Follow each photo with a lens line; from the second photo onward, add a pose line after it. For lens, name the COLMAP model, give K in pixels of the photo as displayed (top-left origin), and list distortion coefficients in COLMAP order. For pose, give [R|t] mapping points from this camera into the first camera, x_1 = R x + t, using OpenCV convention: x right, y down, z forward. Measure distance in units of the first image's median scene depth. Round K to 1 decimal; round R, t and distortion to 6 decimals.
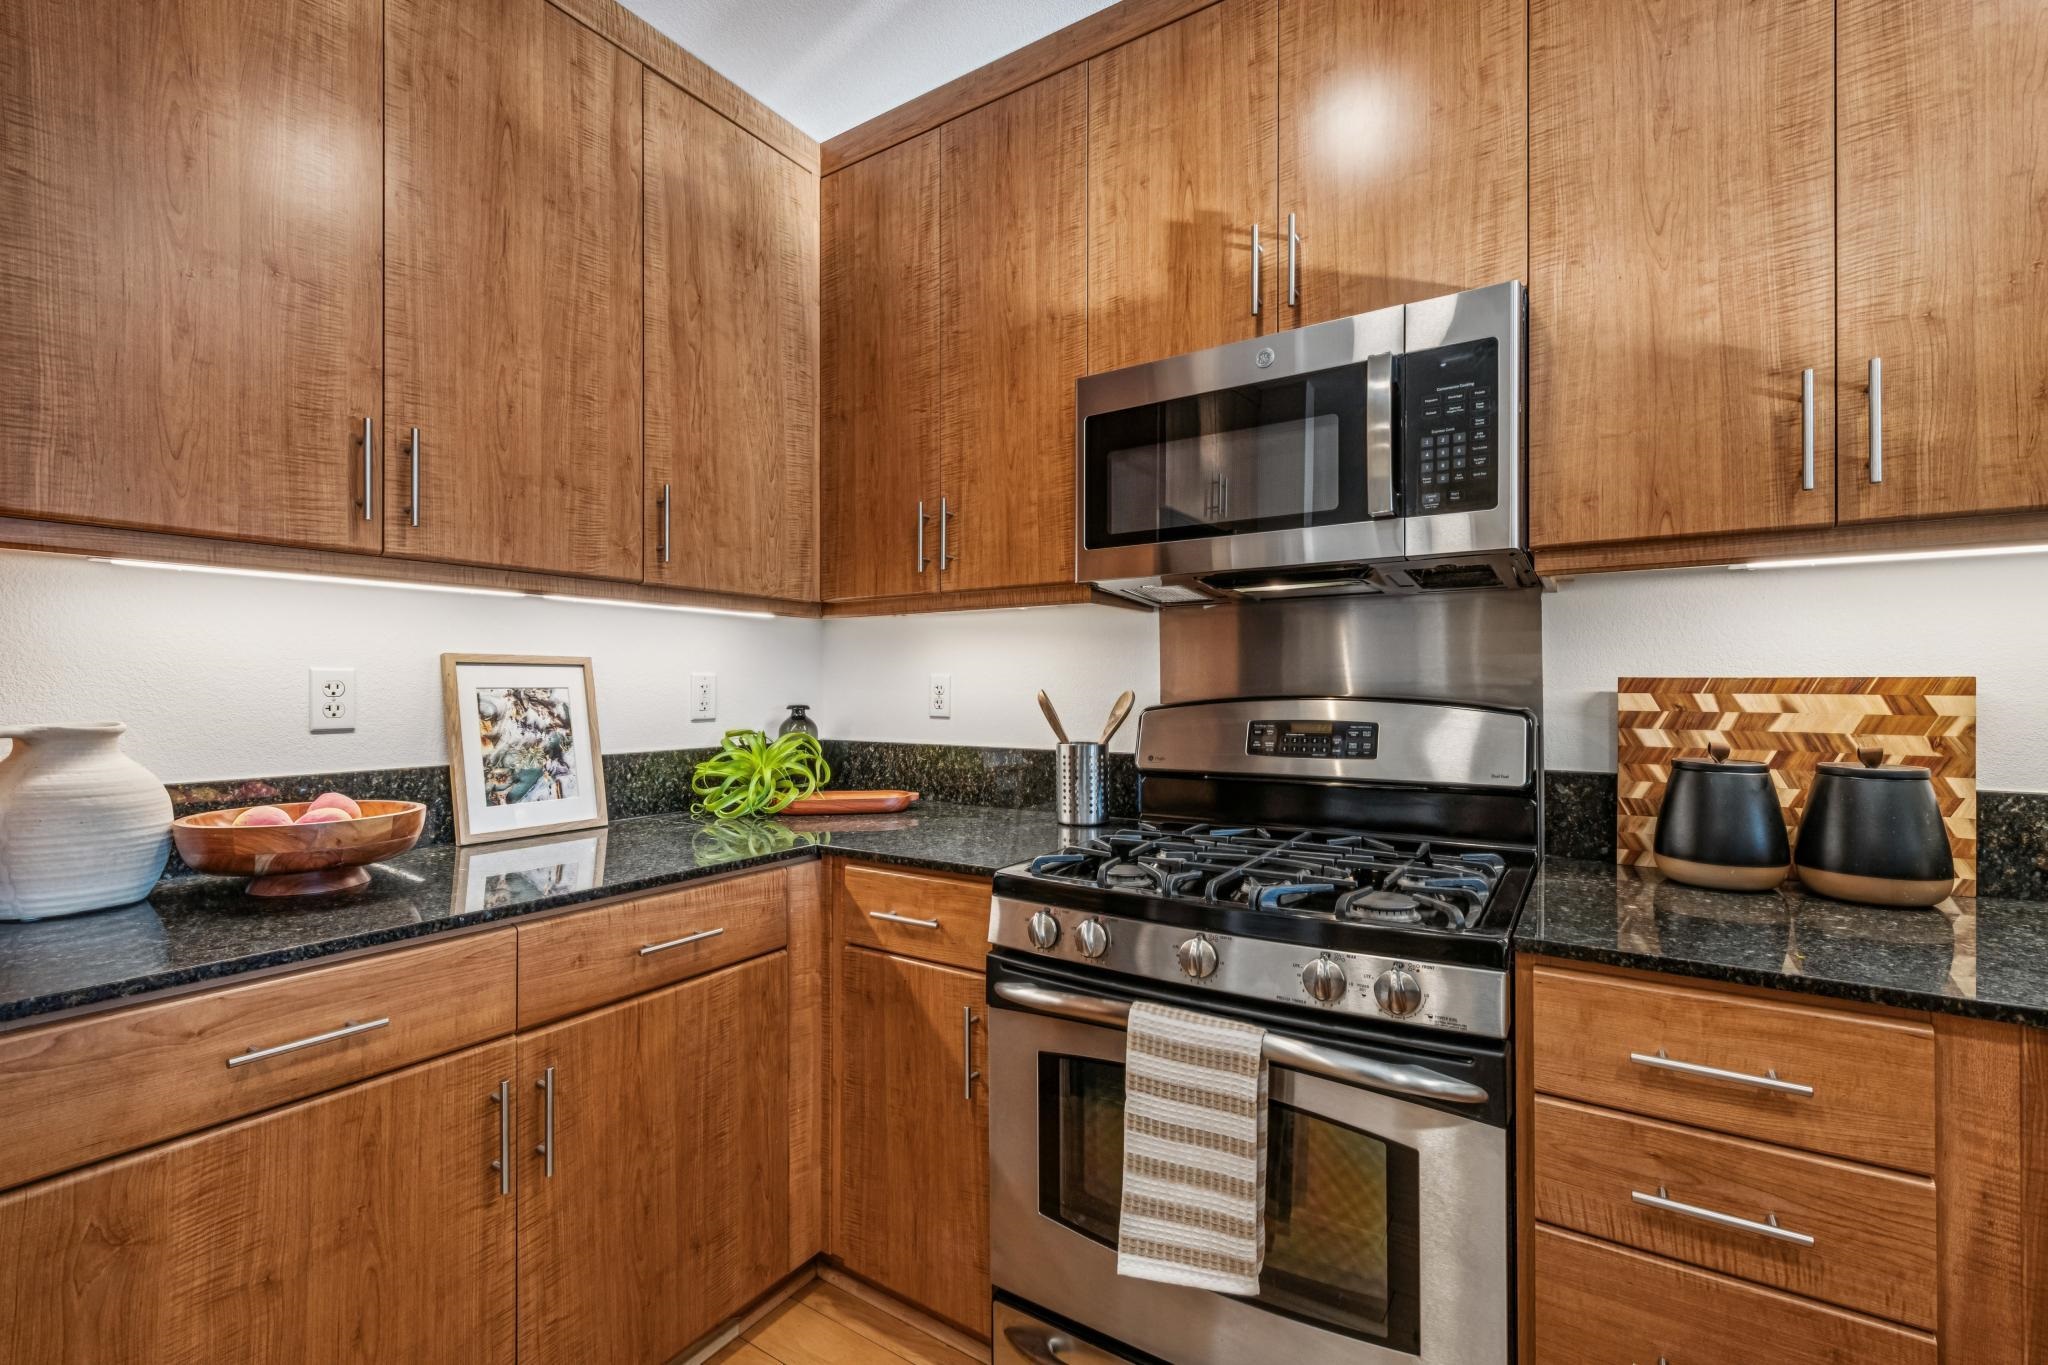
lens RADIAL K [[890.2, 0, 1022.1], [0, 890.2, 686.8], [0, 0, 1]] dist [0.008715, -0.002295]
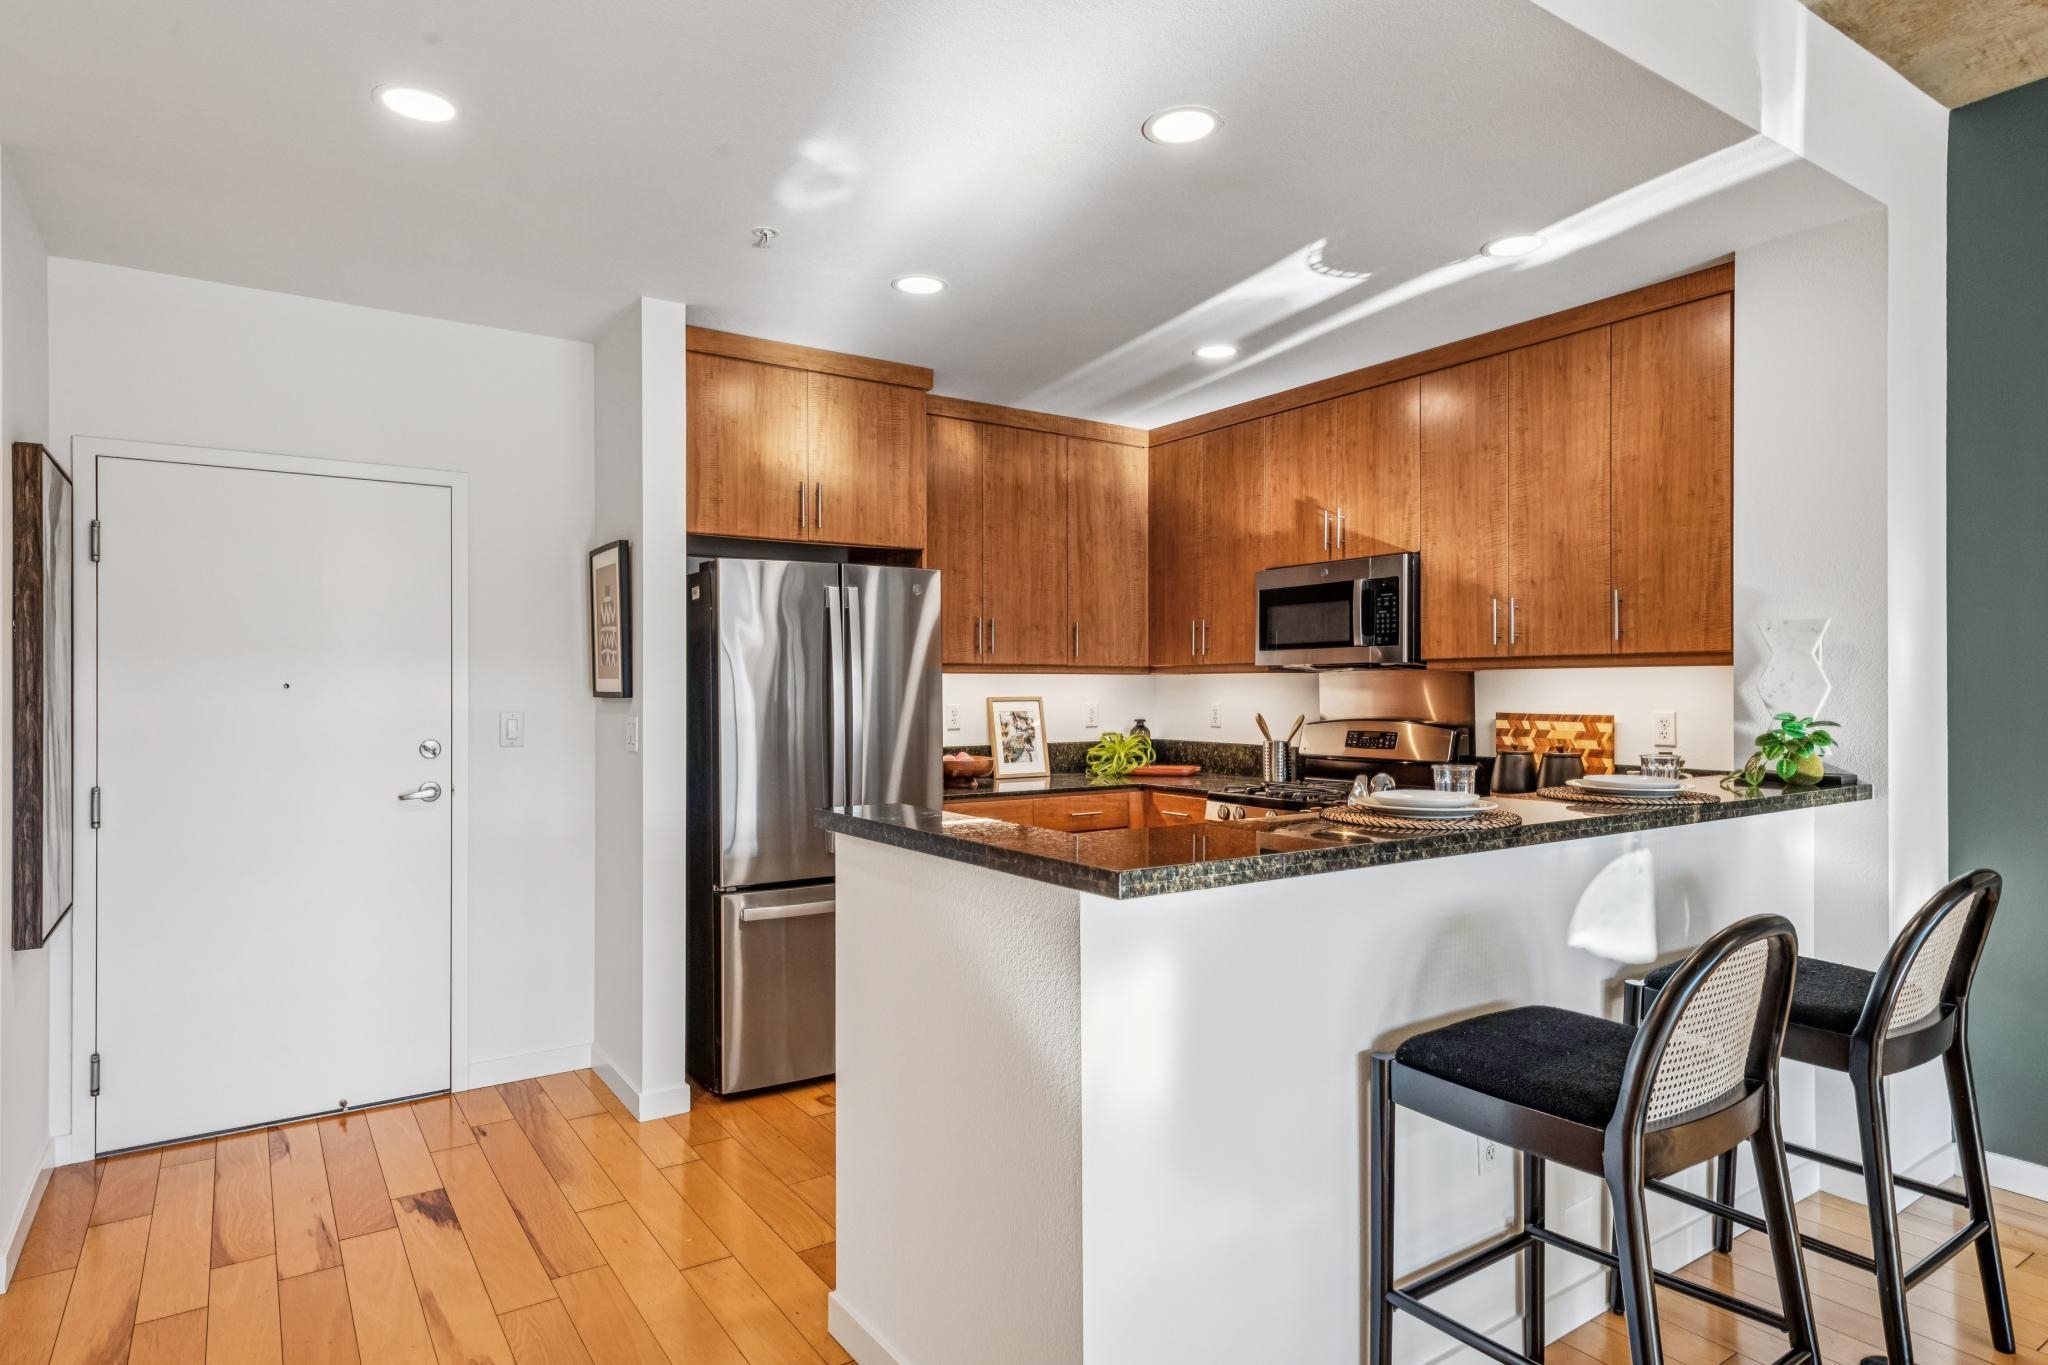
lens RADIAL K [[1128.7, 0, 1013.8], [0, 1128.7, 679.2], [0, 0, 1]] dist [0.030868, 0.000070]
pose [[0.921020, -0.004457, -0.389489, 0.586914], [0.002021, 0.999976, -0.006666, -0.066549], [0.389510, 0.005352, 0.921007, -1.755836]]
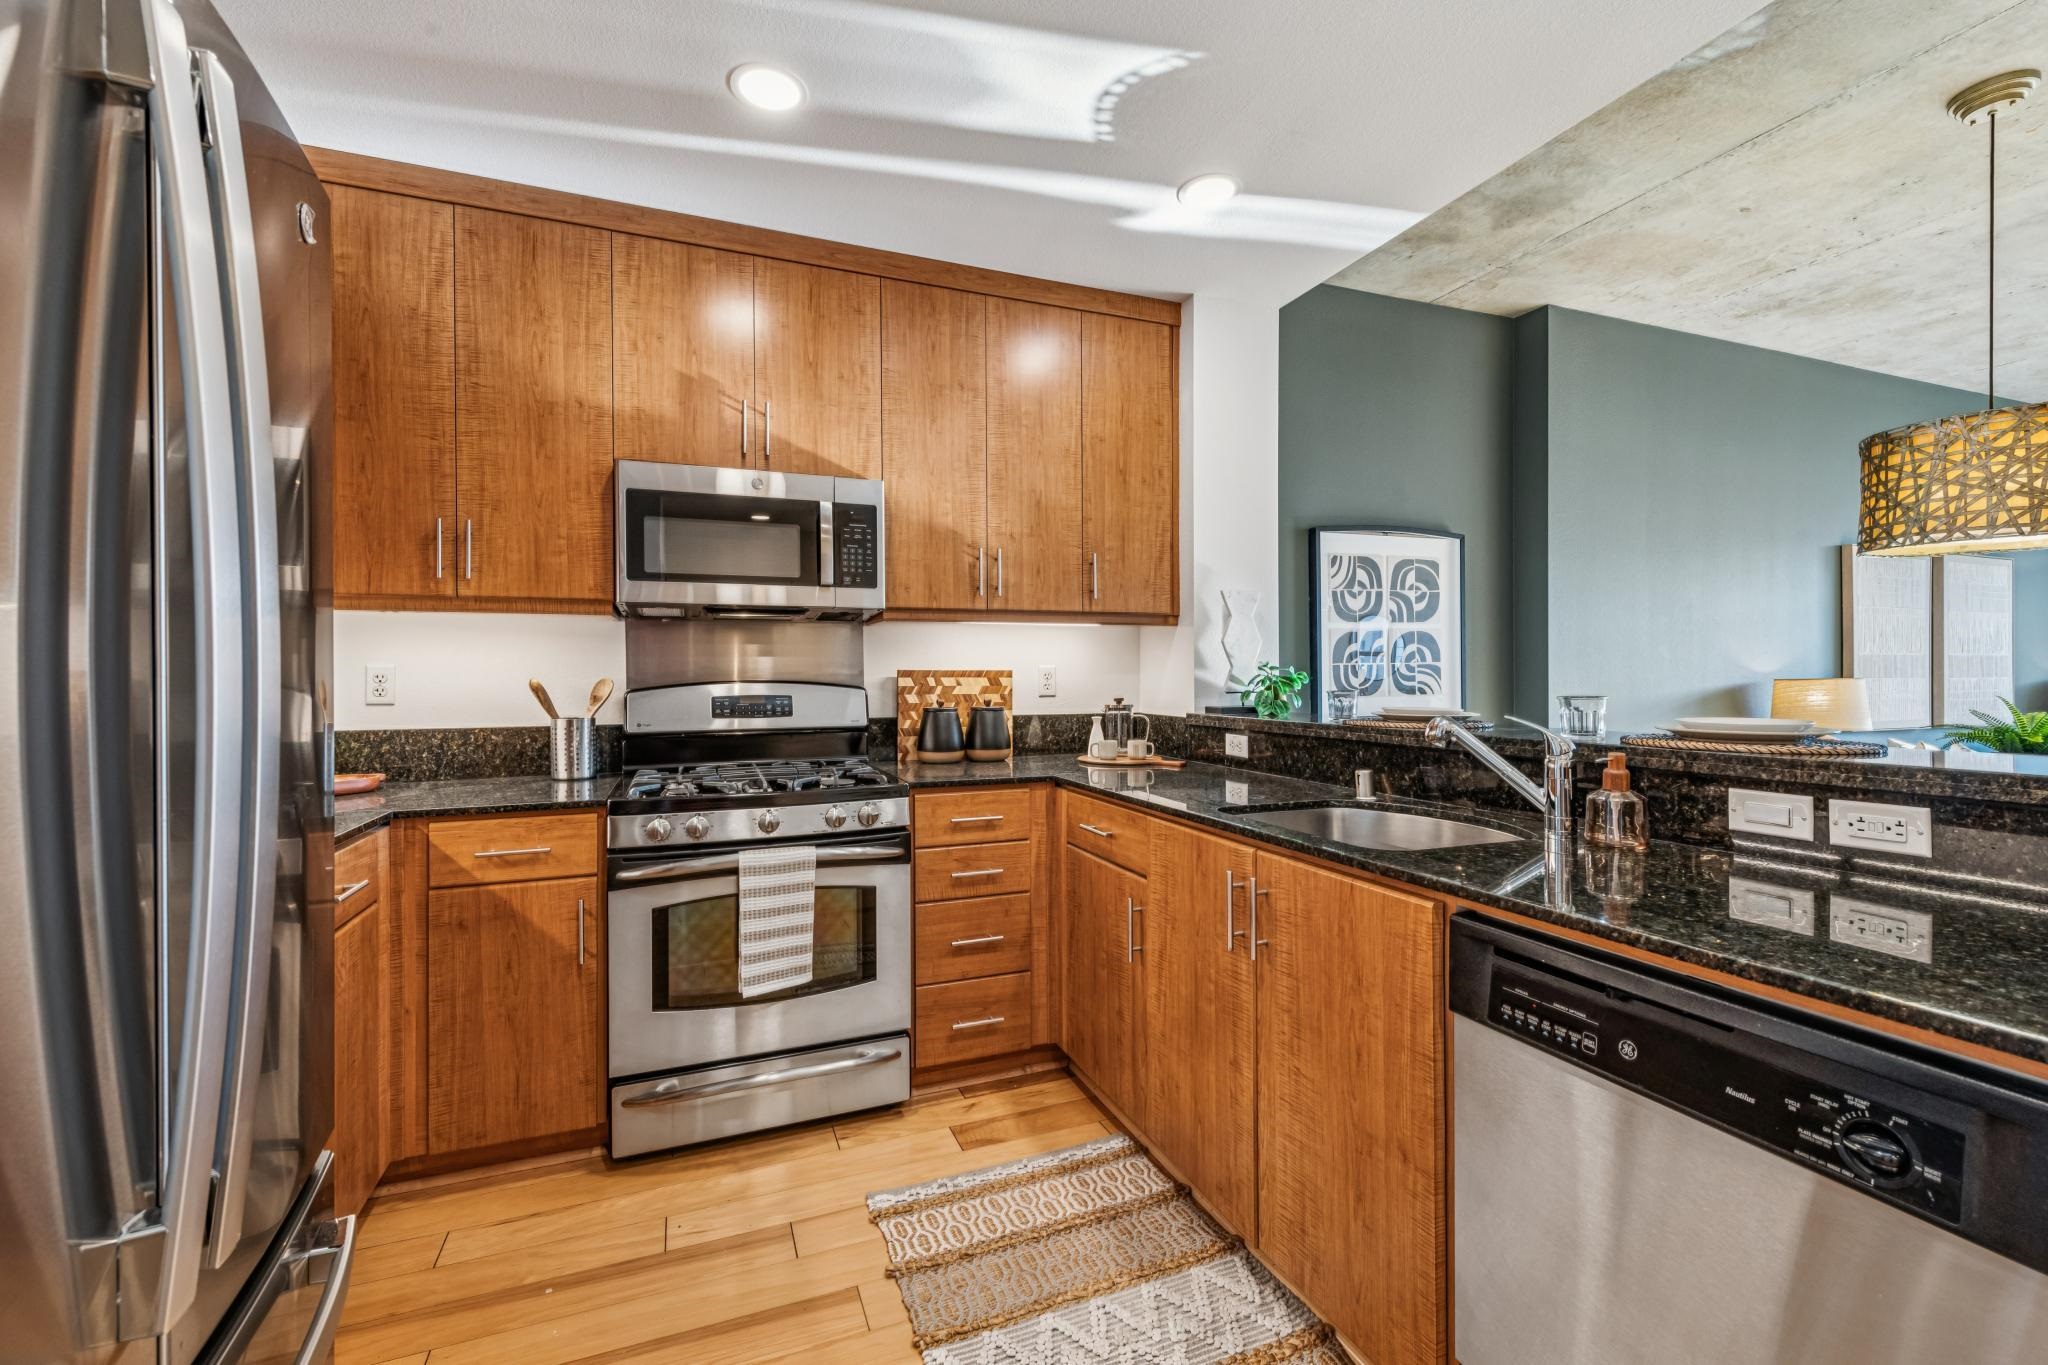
lens RADIAL K [[890.2, 0, 1028.3], [0, 890.2, 679.5], [0, 0, 1]] dist [0.008715, -0.002295]
pose [[0.569488, -0.005701, 0.821980, -0.740637], [0.003689, 0.999984, 0.004380, 0.003400], [-0.821992, 0.000538, 0.569499, -0.358015]]
